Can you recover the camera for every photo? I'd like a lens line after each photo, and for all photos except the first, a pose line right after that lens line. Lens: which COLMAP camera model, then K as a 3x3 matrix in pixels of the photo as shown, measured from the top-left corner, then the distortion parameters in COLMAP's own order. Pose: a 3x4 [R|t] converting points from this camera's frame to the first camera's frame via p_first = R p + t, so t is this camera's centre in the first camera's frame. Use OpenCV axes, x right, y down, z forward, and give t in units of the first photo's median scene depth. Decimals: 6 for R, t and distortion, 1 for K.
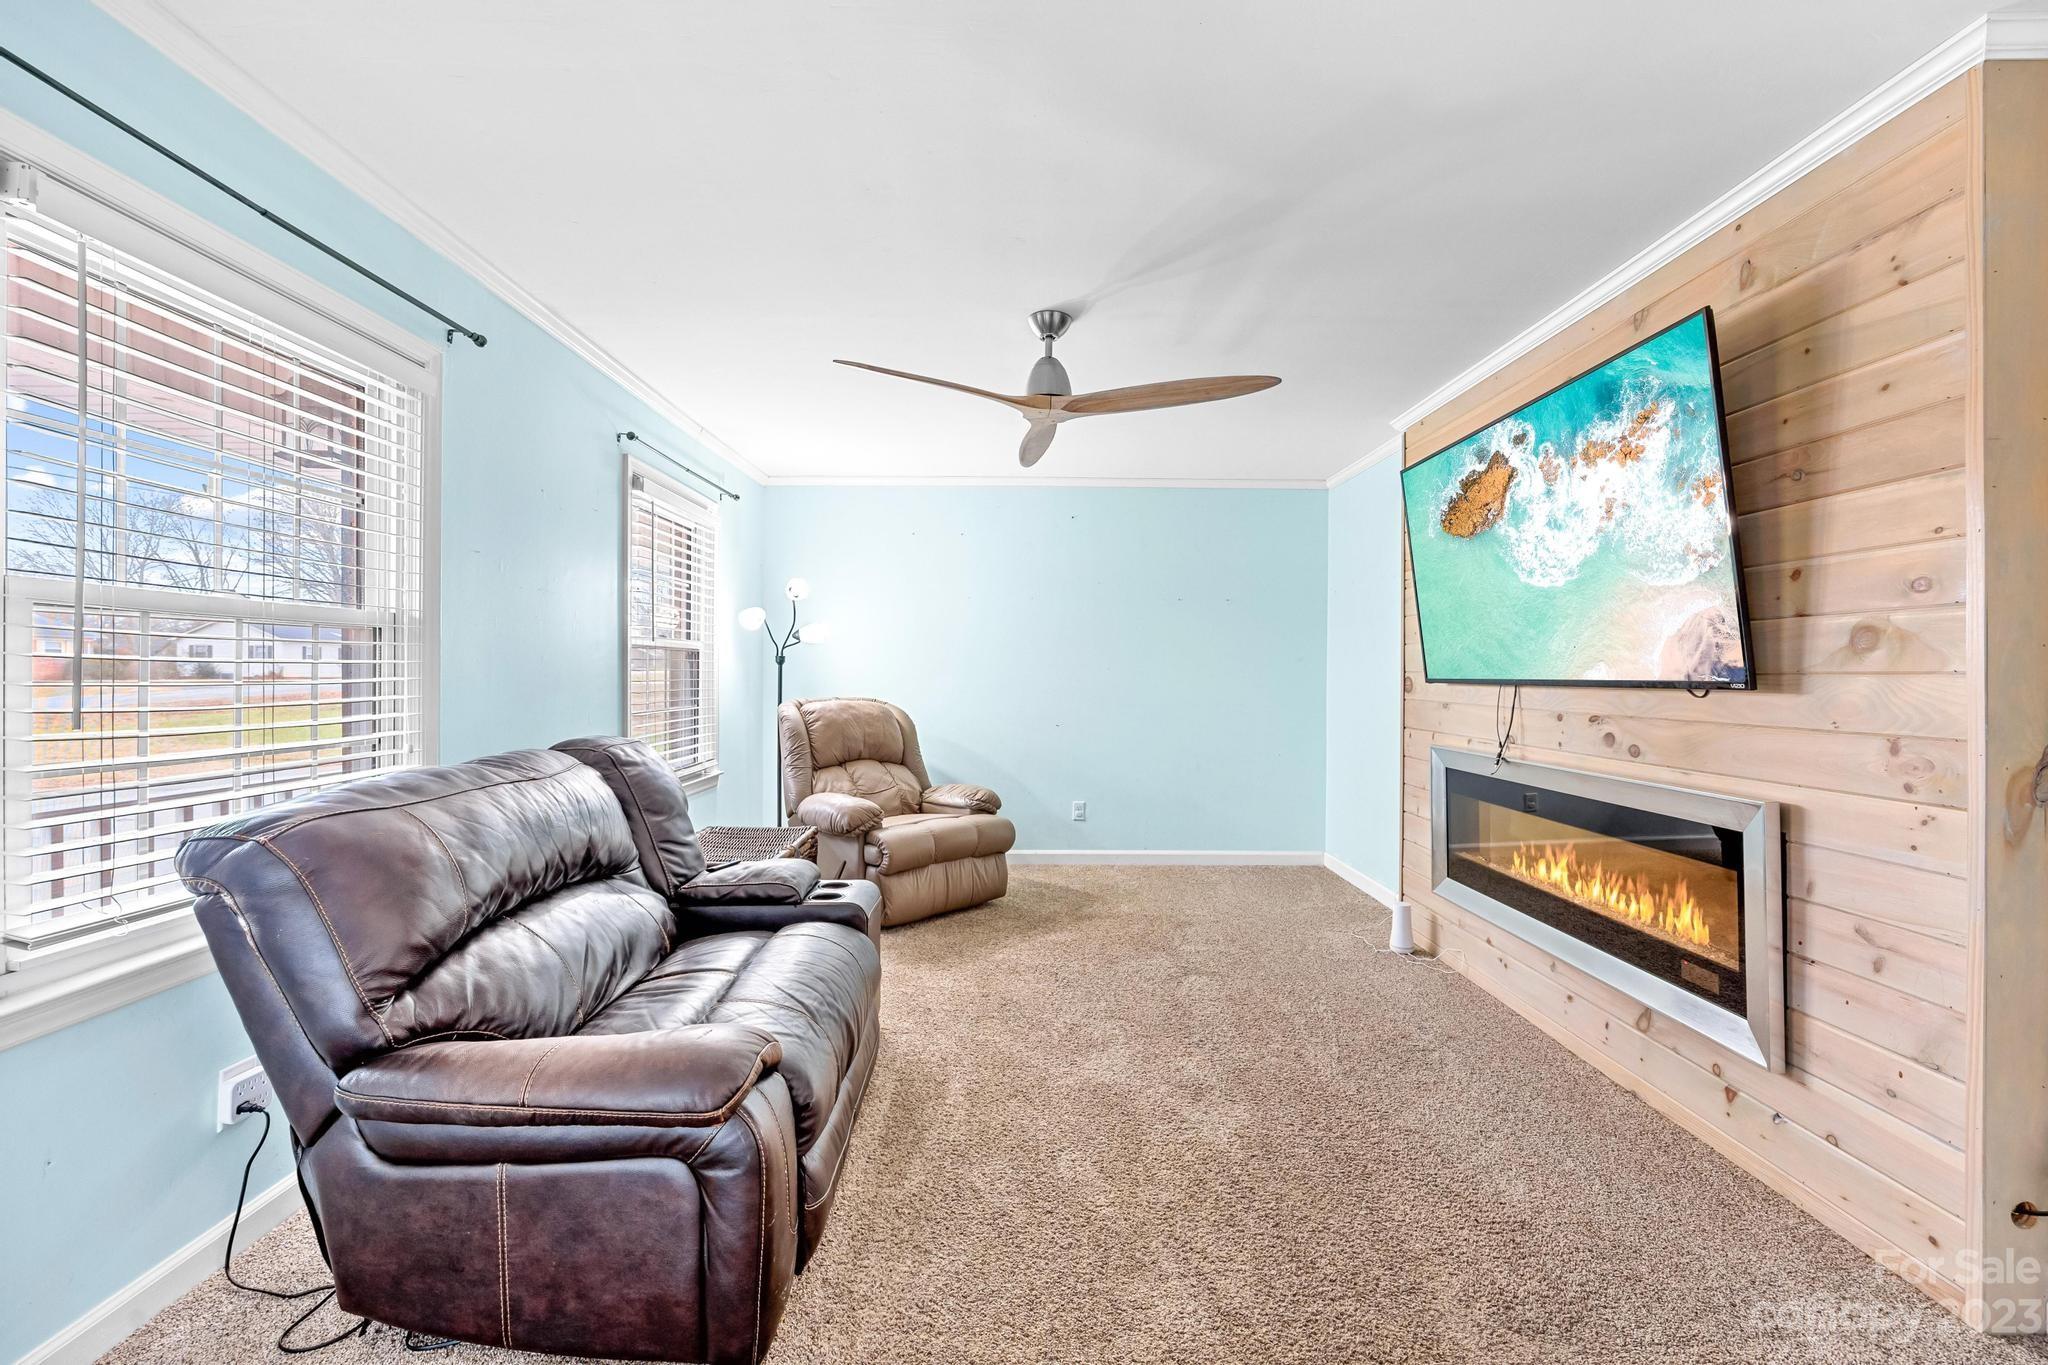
lens RADIAL K [[831.1, 0, 1030.9], [0, 831.1, 674.6], [0, 0, 1]] dist [-0.008926, 0.000603]
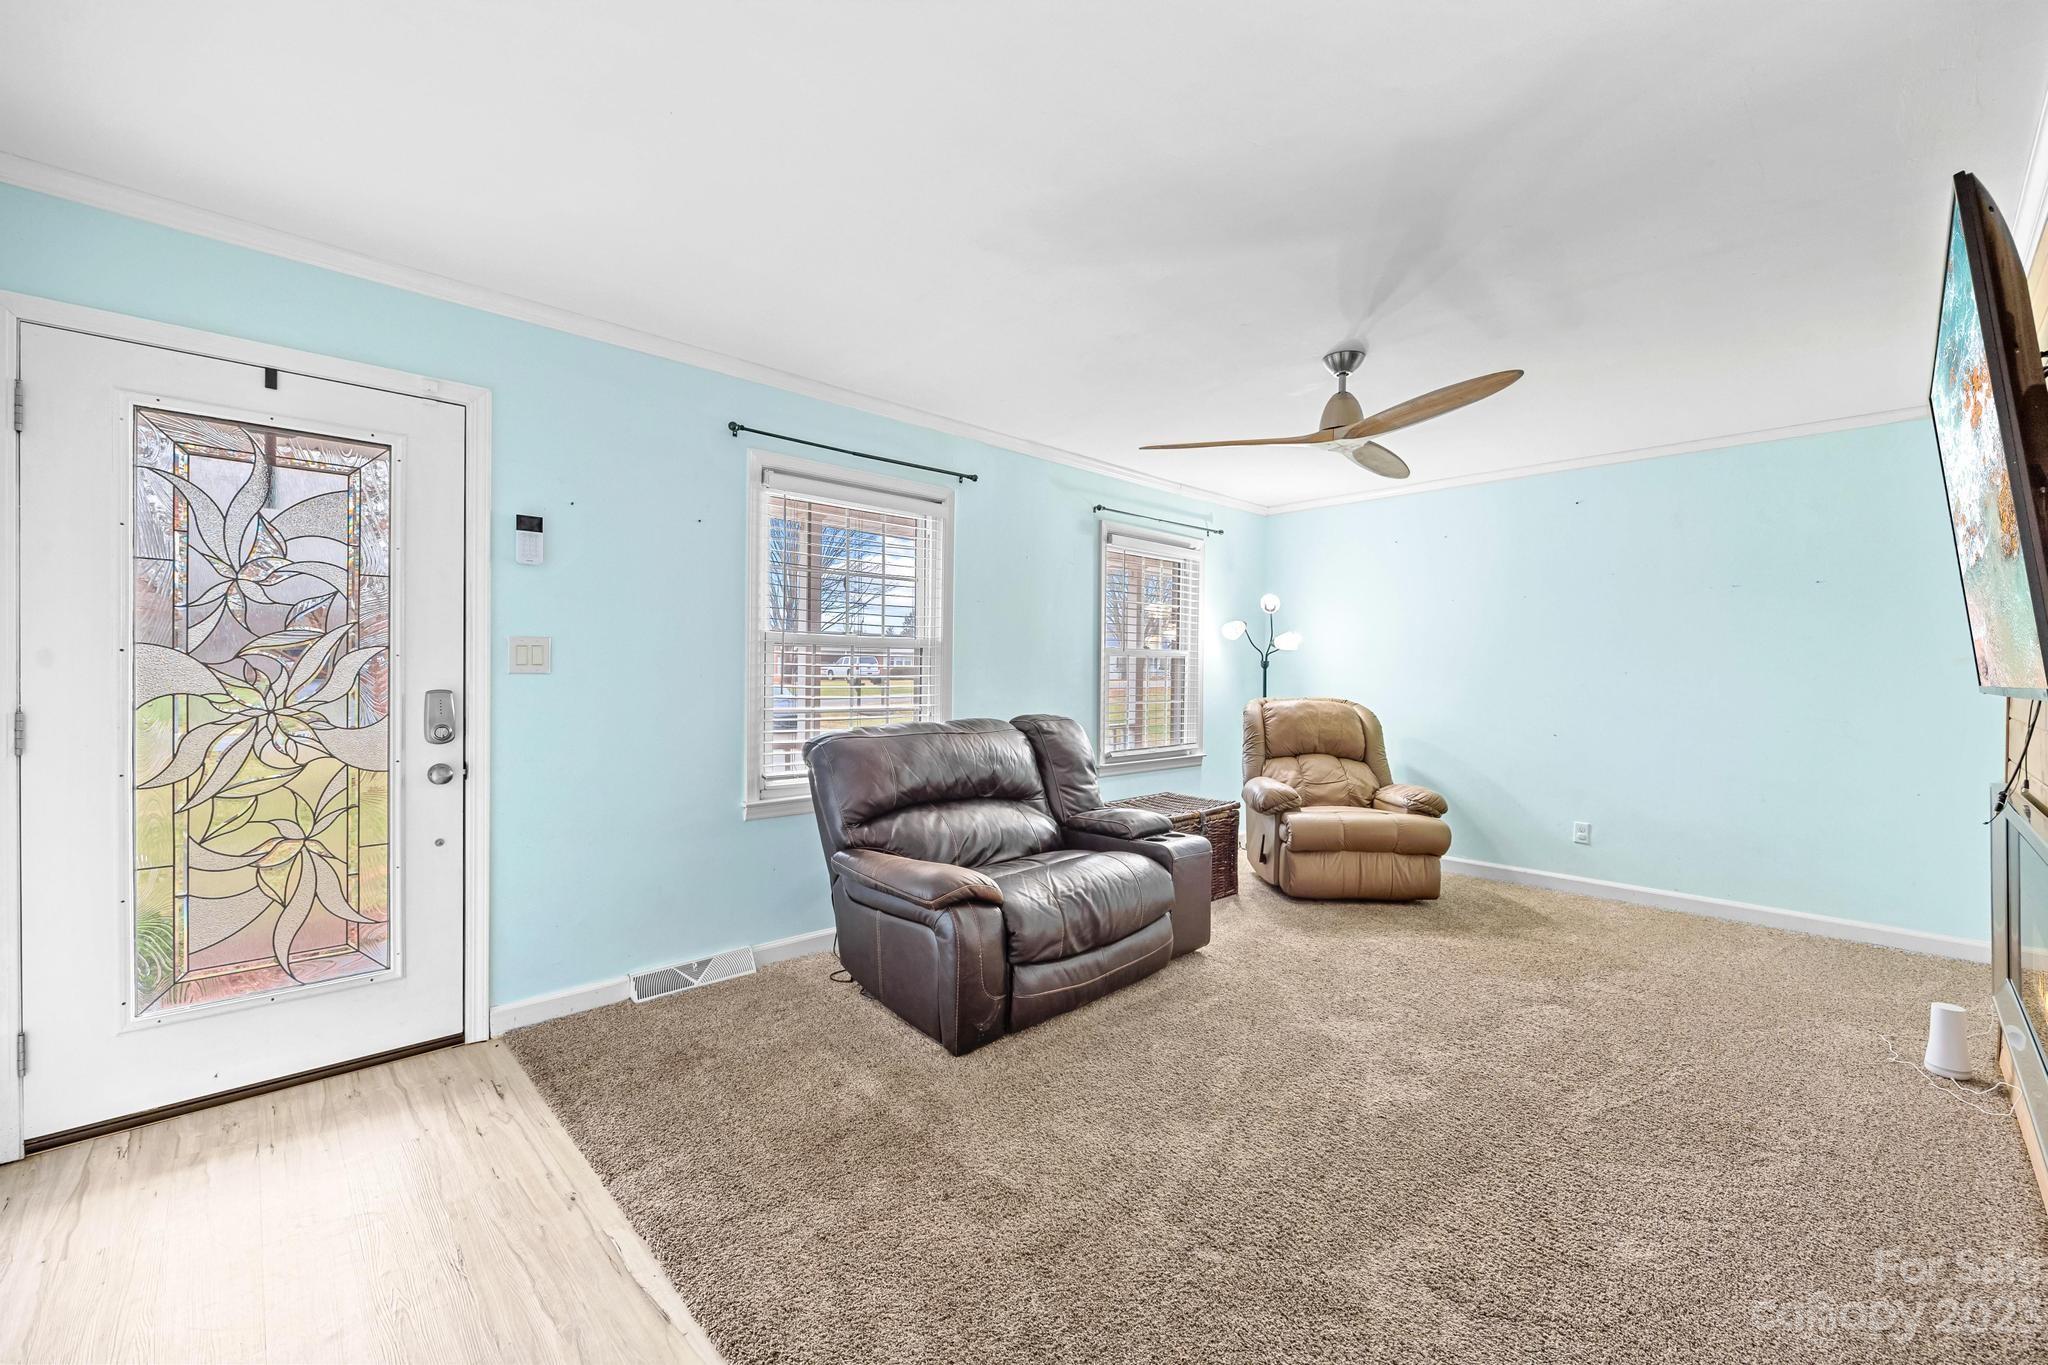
lens RADIAL K [[831.1, 0, 1029.6], [0, 831.1, 677.5], [0, 0, 1]] dist [-0.008926, 0.000603]
pose [[0.679099, 0.006865, -0.734015, 0.416669], [-0.008615, 0.999962, 0.001382, 0.002423], [0.733996, 0.005385, 0.679132, -0.047335]]
